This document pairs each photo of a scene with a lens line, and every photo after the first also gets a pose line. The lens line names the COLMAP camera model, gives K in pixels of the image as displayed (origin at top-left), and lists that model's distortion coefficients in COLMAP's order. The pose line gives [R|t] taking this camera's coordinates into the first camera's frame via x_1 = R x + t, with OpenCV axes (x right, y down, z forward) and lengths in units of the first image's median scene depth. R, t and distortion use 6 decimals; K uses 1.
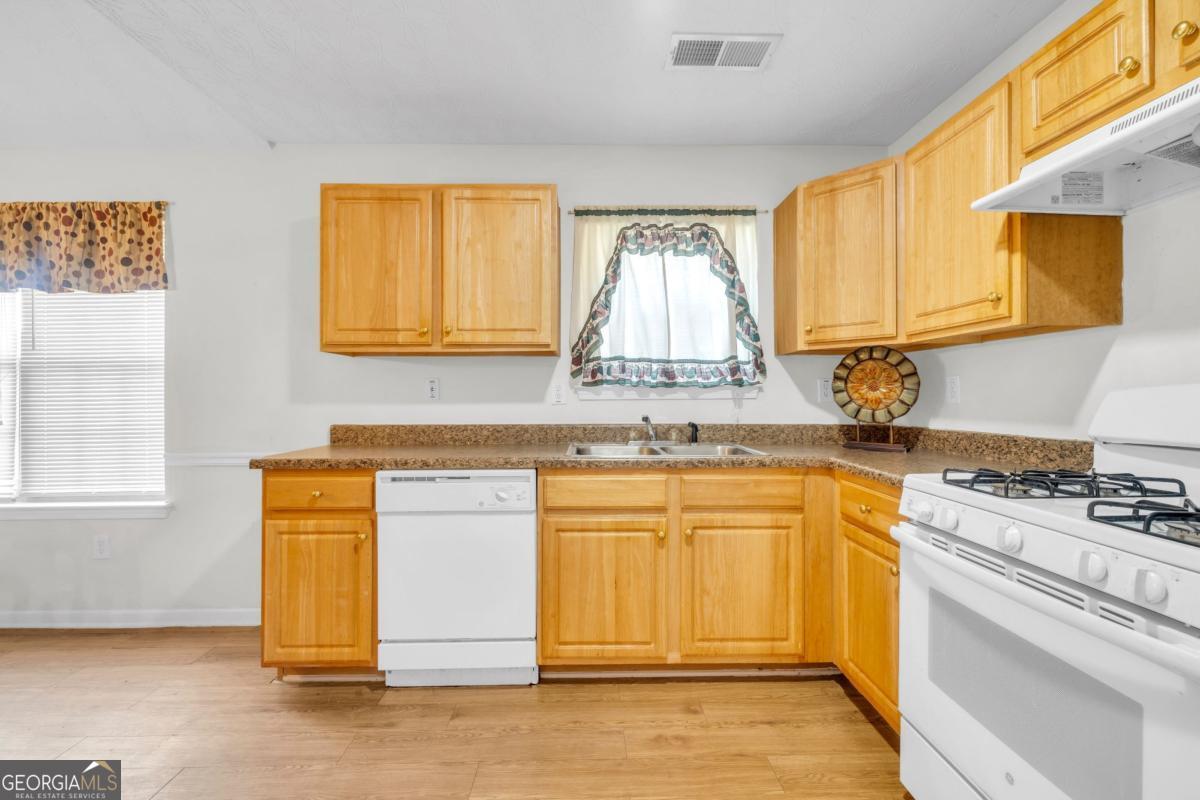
lens RADIAL K [[495.3, 0, 598.3], [0, 495.3, 396.5], [0, 0, 1]] dist [-0.017772, -0.000308]
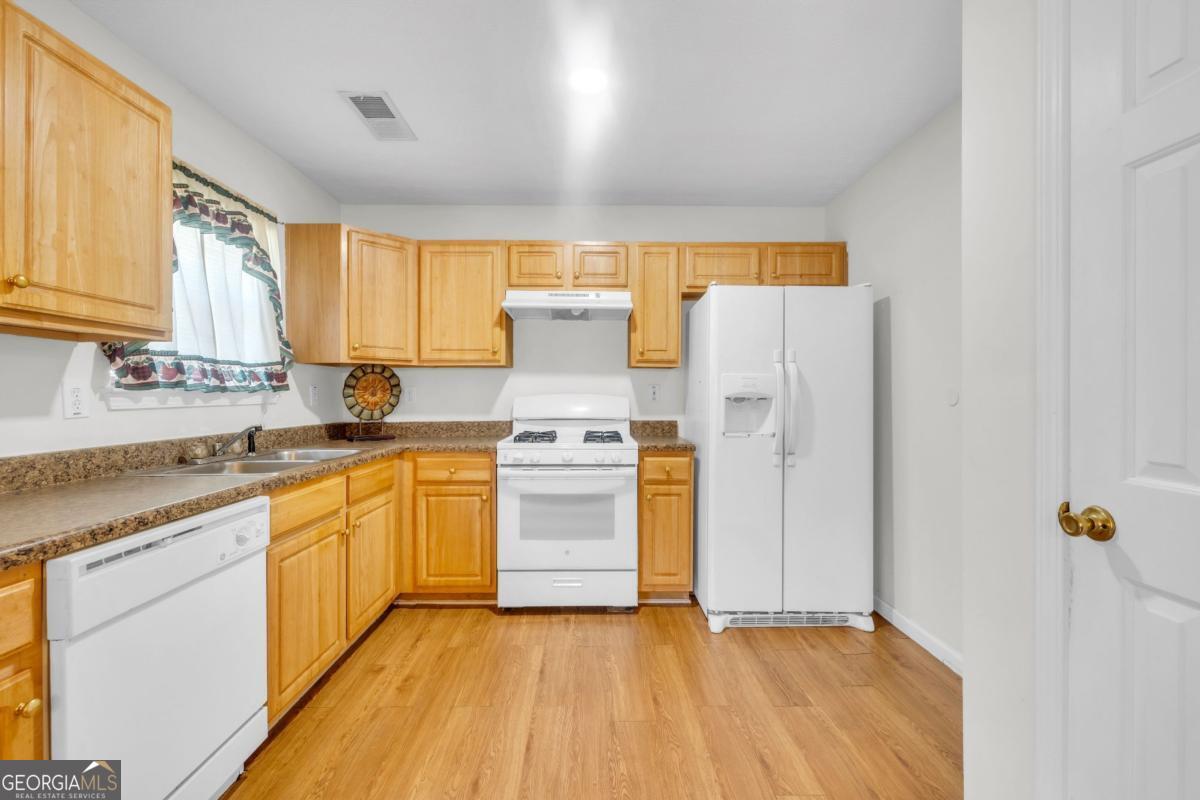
lens RADIAL K [[495.3, 0, 598.3], [0, 495.3, 396.5], [0, 0, 1]] dist [-0.017772, -0.000308]
pose [[0.004407, -0.002723, 0.999987, -0.800982], [0.002184, 0.999994, 0.002713, -0.013297], [-0.999988, 0.002172, 0.004413, 0.384245]]
